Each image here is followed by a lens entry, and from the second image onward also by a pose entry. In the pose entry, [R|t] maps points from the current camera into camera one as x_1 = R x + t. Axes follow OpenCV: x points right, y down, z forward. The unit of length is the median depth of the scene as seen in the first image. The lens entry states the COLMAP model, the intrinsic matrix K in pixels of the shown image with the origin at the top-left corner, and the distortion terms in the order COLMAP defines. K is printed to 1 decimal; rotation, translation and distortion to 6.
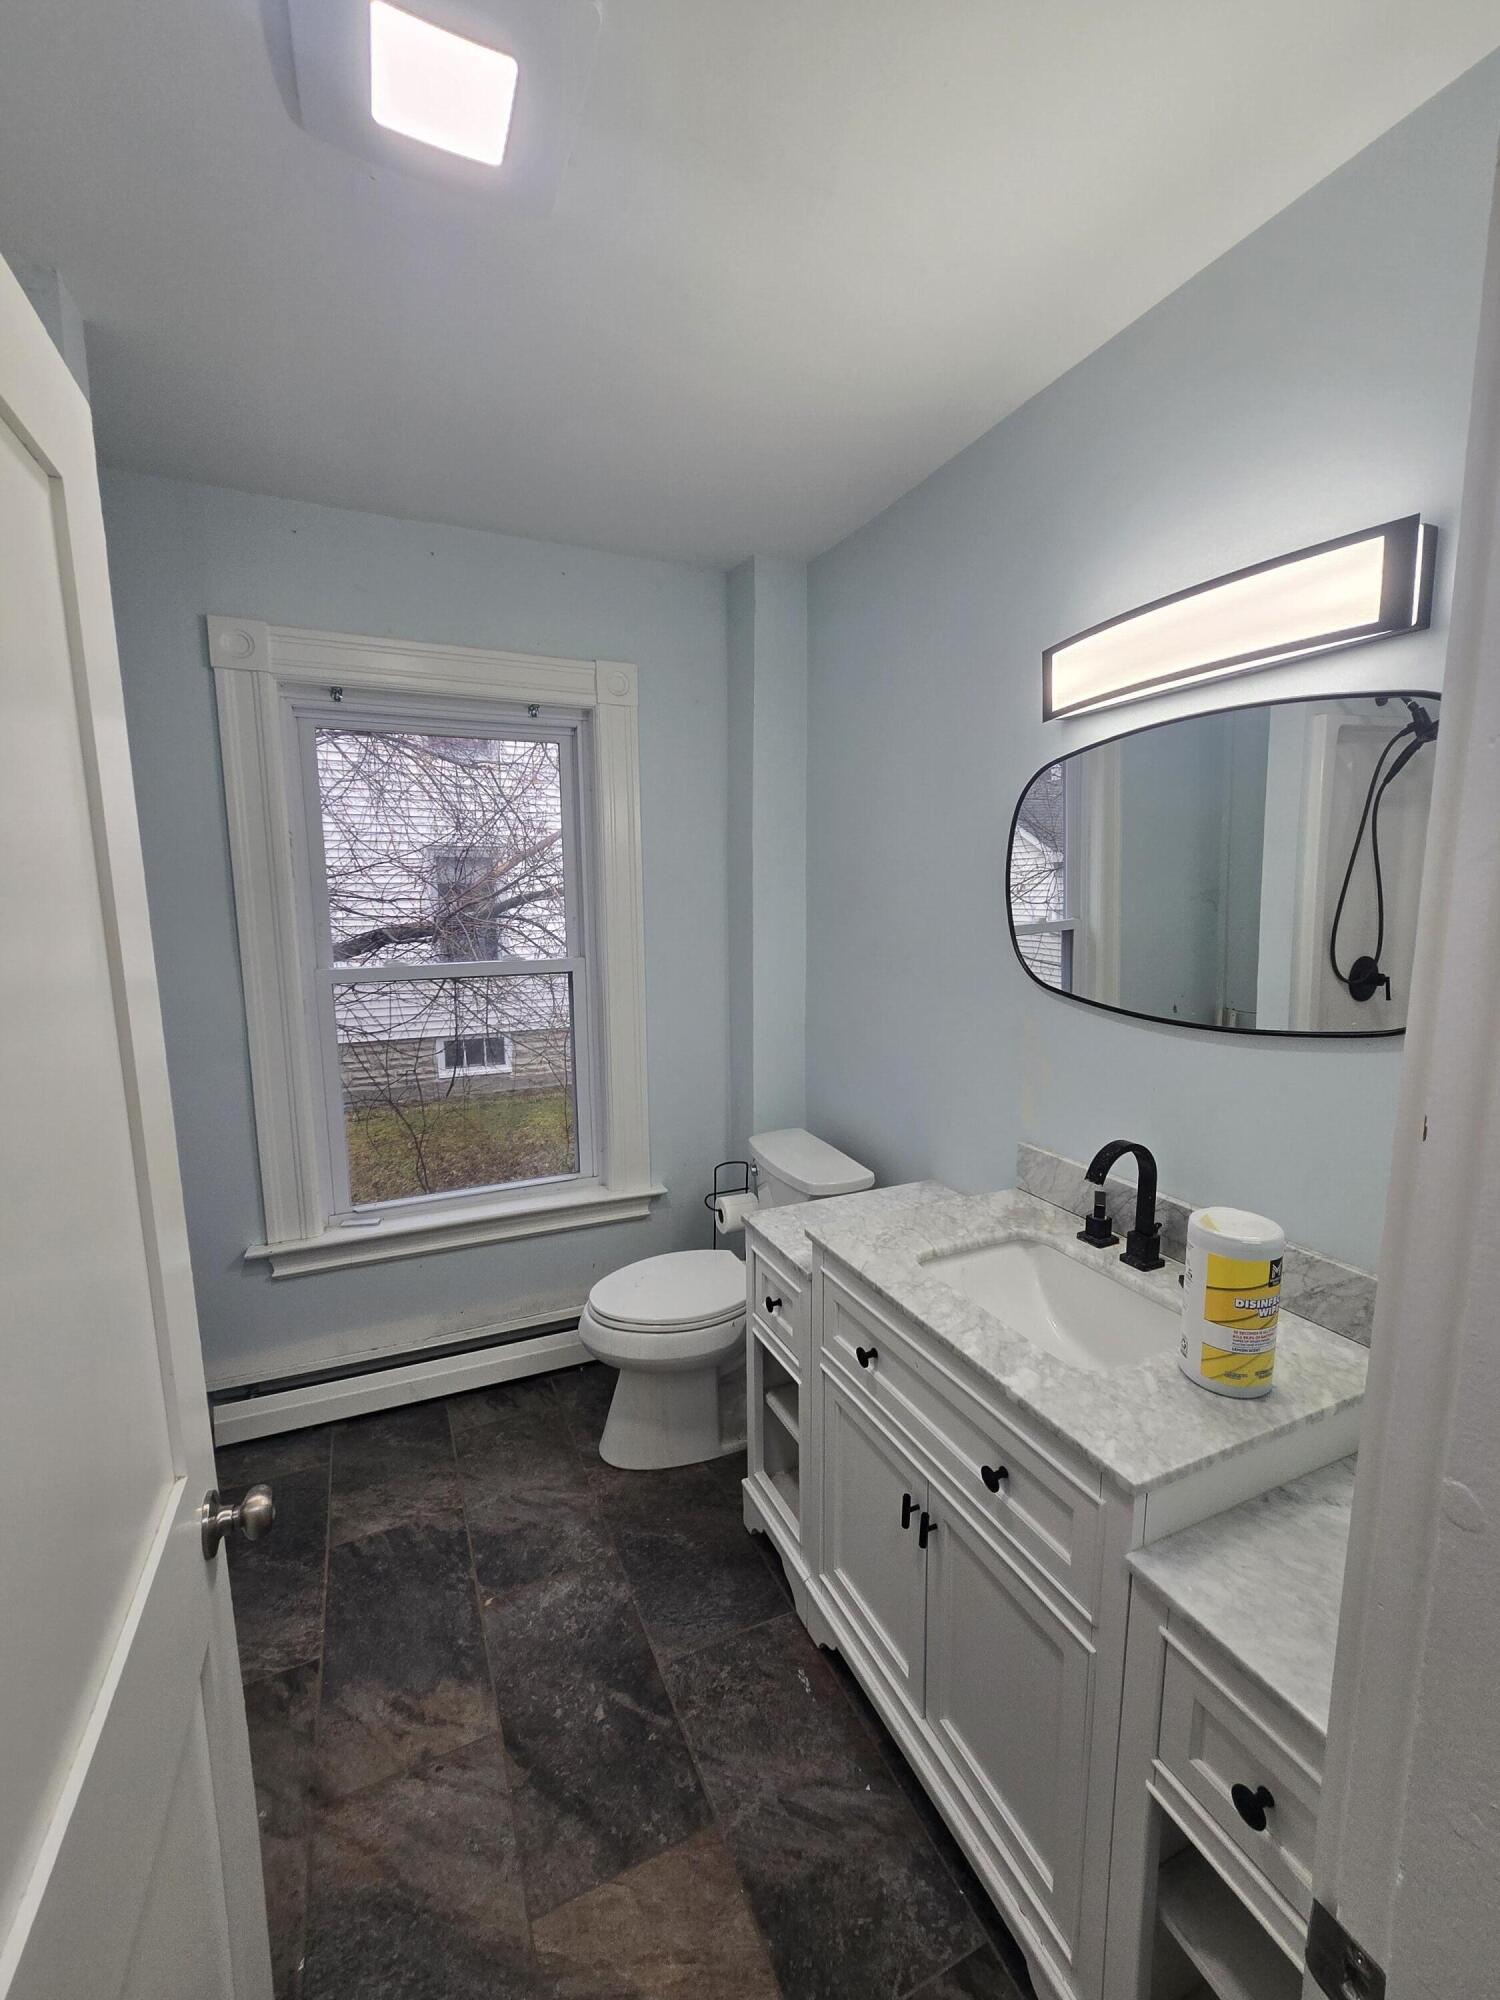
lens RADIAL K [[823.7, 0, 758.3], [0, 823.7, 994.9], [0, 0, 1]] dist [-0.009139, 0.004331]
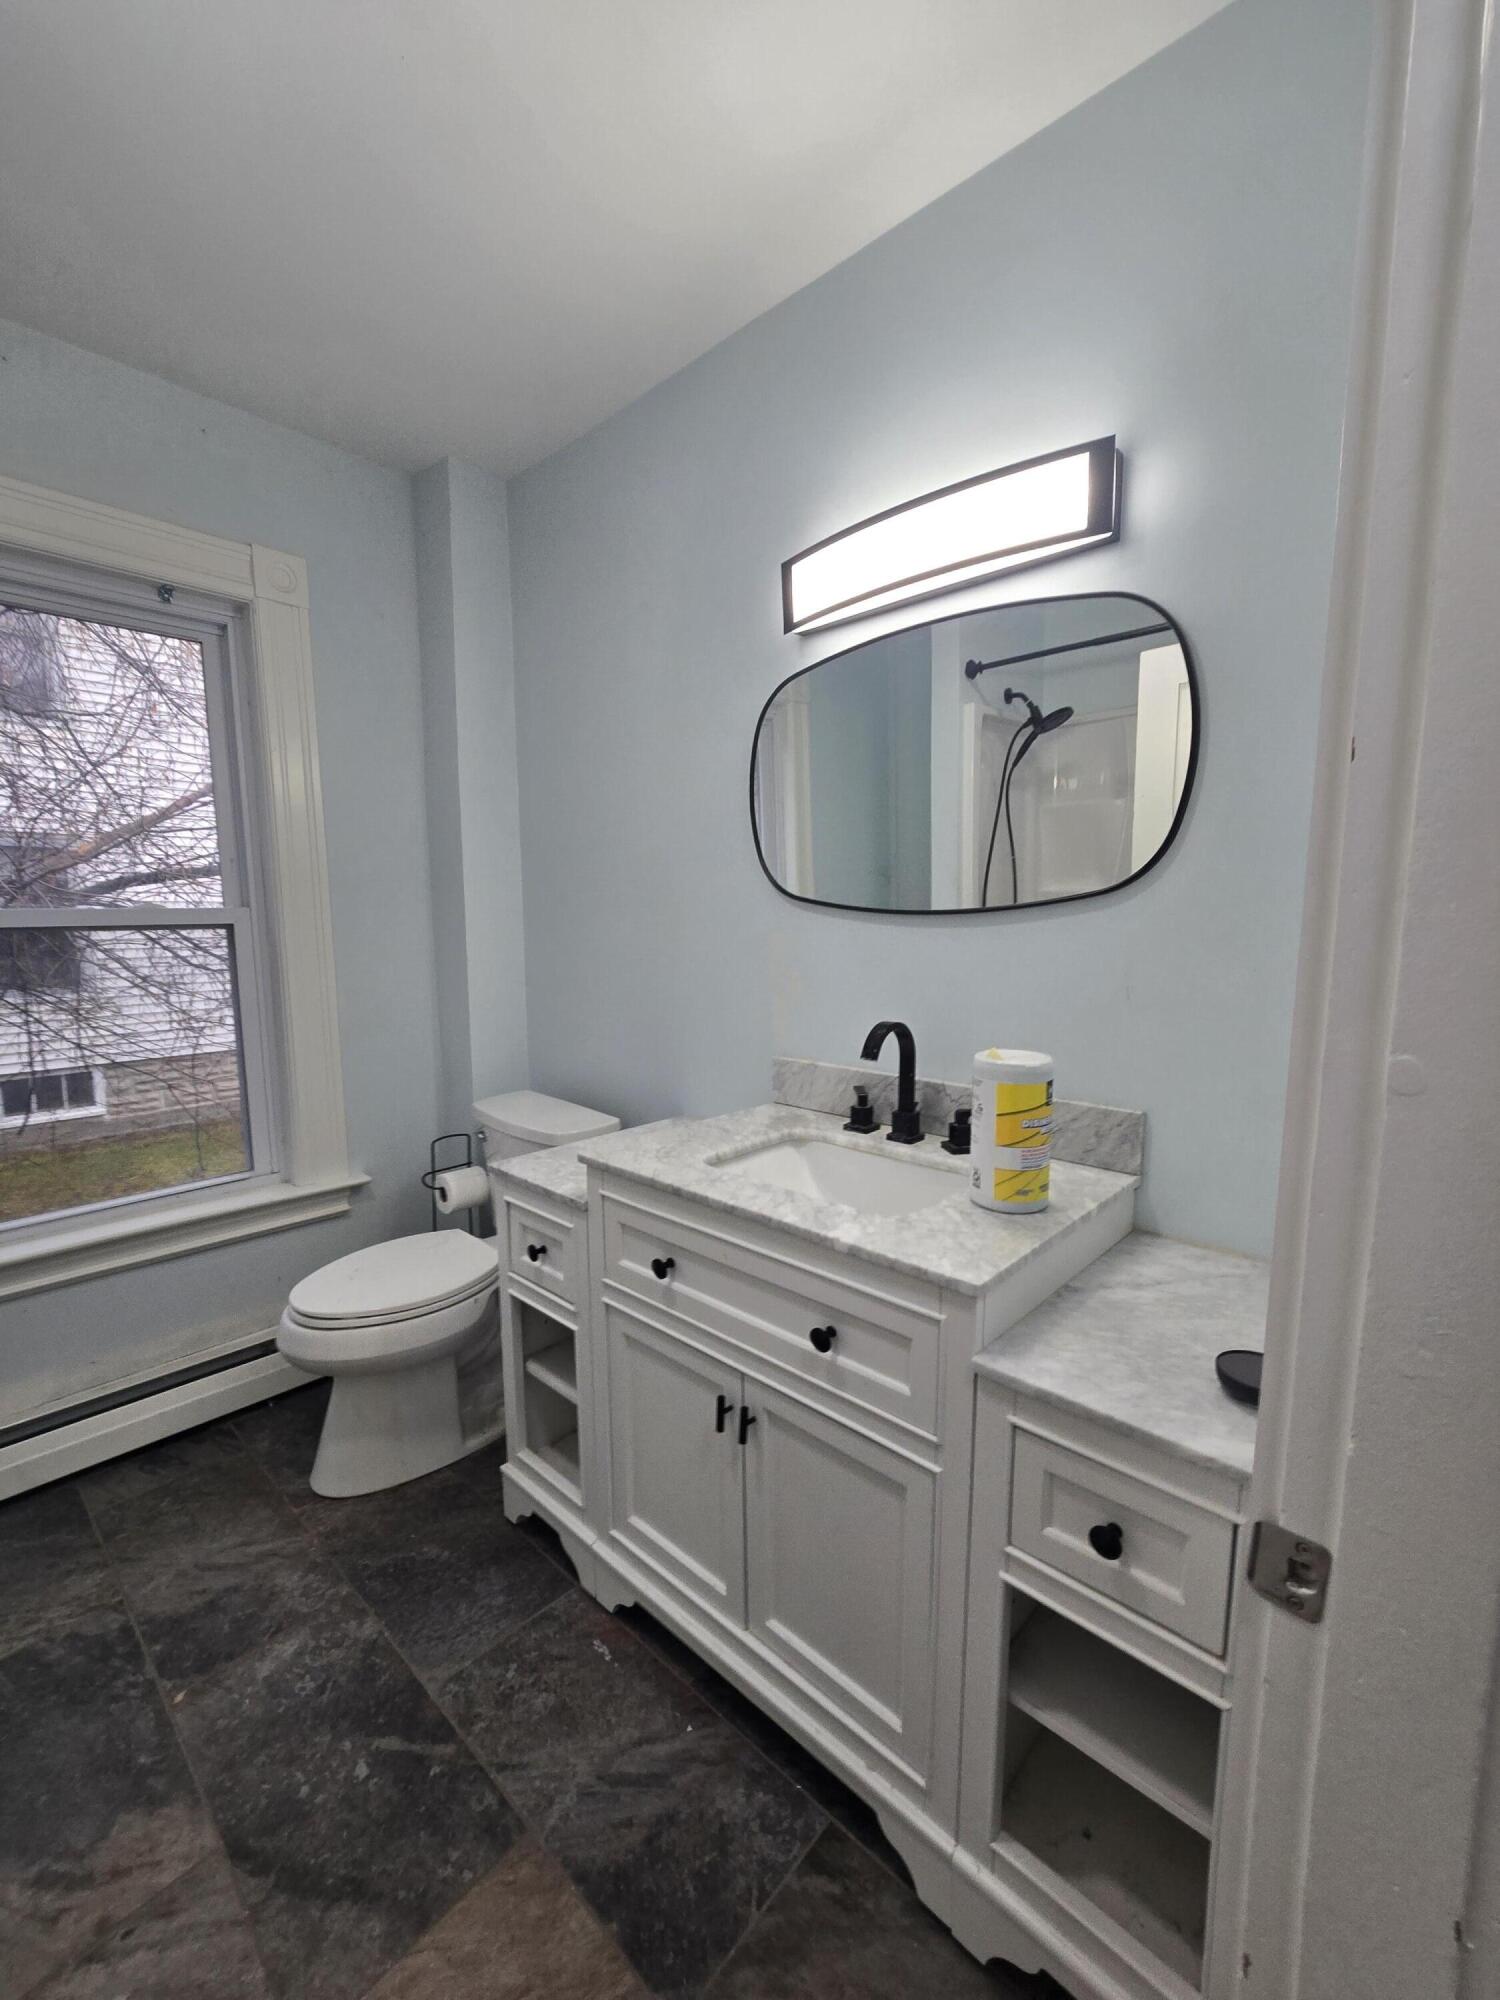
lens RADIAL K [[823.7, 0, 754.9], [0, 823.7, 998.9], [0, 0, 1]] dist [-0.009139, 0.004331]
pose [[0.923771, -0.047250, 0.380019, -0.100866], [0.051464, 0.998674, -0.000930, 0.125229], [-0.379472, 0.020416, 0.924978, 0.078890]]
